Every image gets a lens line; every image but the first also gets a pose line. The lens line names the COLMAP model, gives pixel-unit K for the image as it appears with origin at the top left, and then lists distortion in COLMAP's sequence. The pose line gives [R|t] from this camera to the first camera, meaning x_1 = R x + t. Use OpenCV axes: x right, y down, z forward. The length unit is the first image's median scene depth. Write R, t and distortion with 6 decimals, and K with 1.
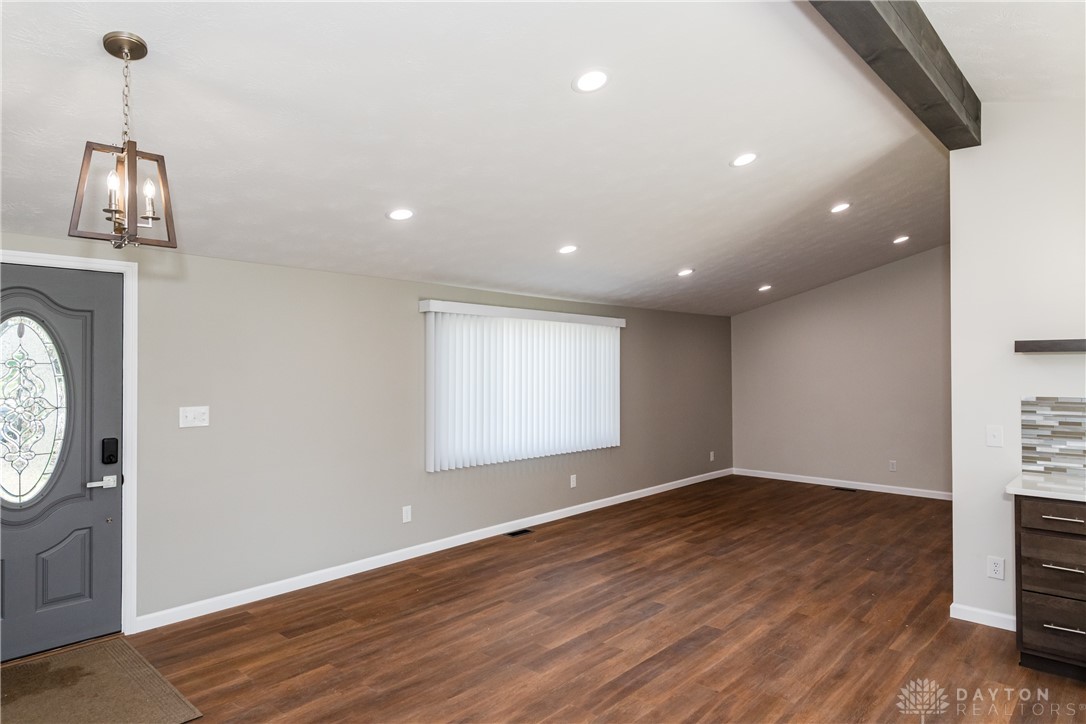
lens RADIAL K [[662.3, 0, 539.5], [0, 662.3, 359.0], [0, 0, 1]] dist [0.037186, -0.015972]
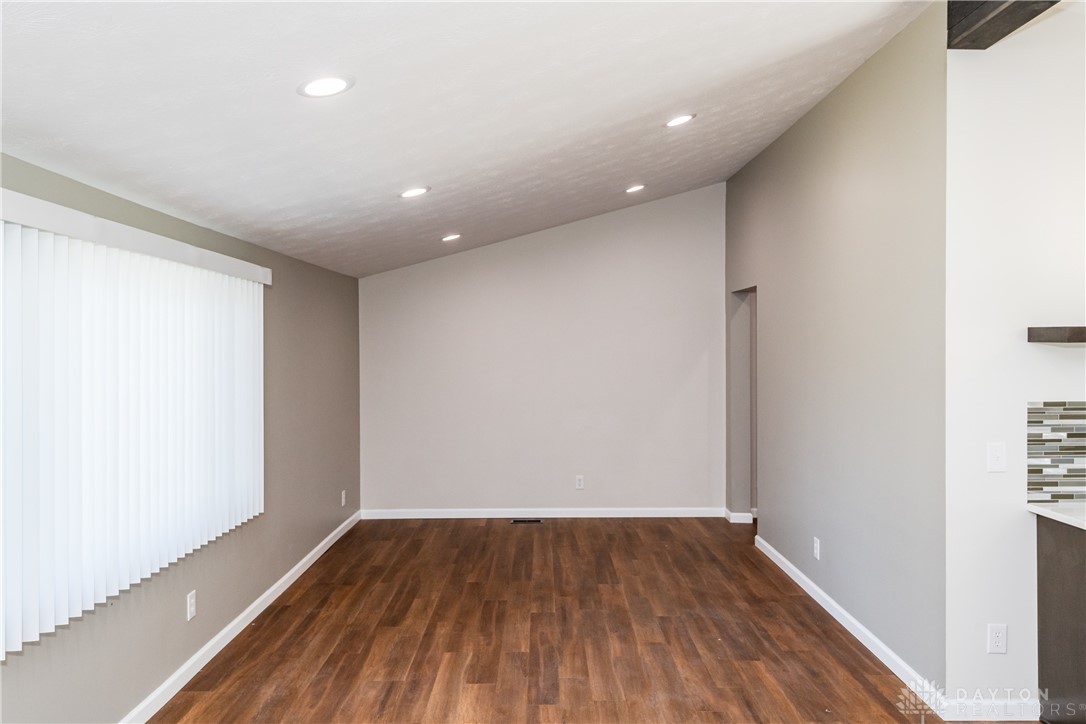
lens RADIAL K [[798.6, 0, 553.3], [0, 798.6, 351.7], [0, 0, 1]] dist [0.027087, -0.005618]
pose [[0.725711, -0.003748, 0.687990, -0.270823], [-0.006029, 0.999912, 0.011807, -0.006698], [-0.687974, -0.012716, 0.725624, 0.714392]]
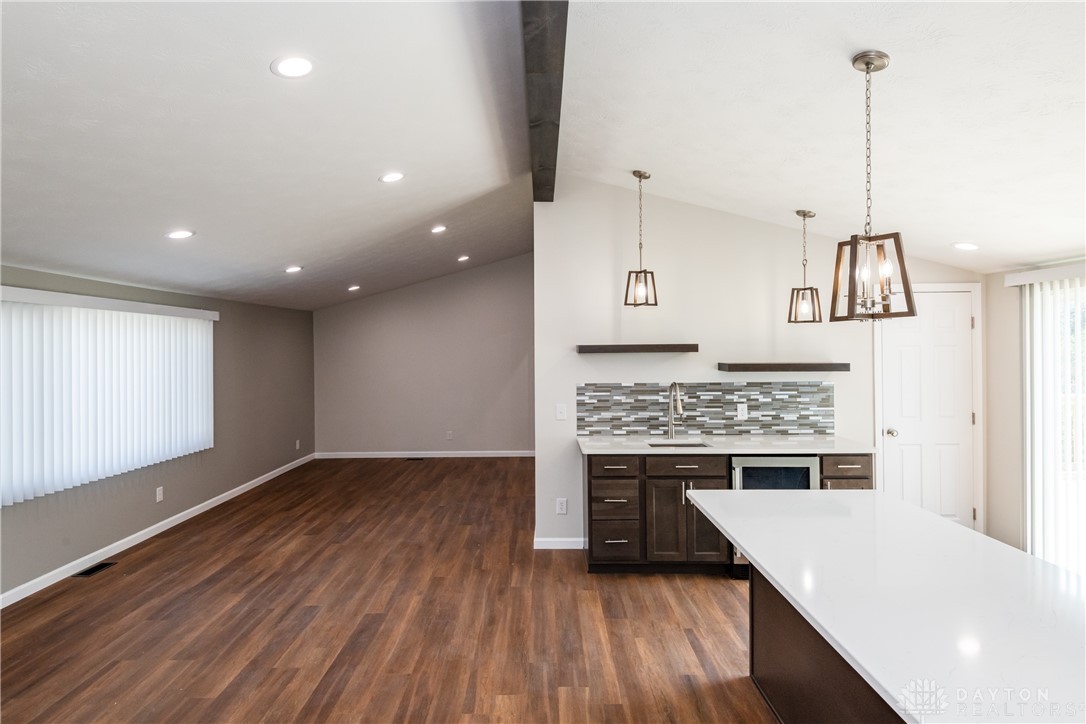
lens RADIAL K [[581.9, 0, 542.5], [0, 581.9, 350.0], [0, 0, 1]] dist [0.033755, -0.021351]
pose [[0.740443, -0.005563, 0.672096, -0.169047], [-0.000865, 0.999957, 0.009230, -0.026962], [-0.672119, -0.007416, 0.740406, 0.131906]]
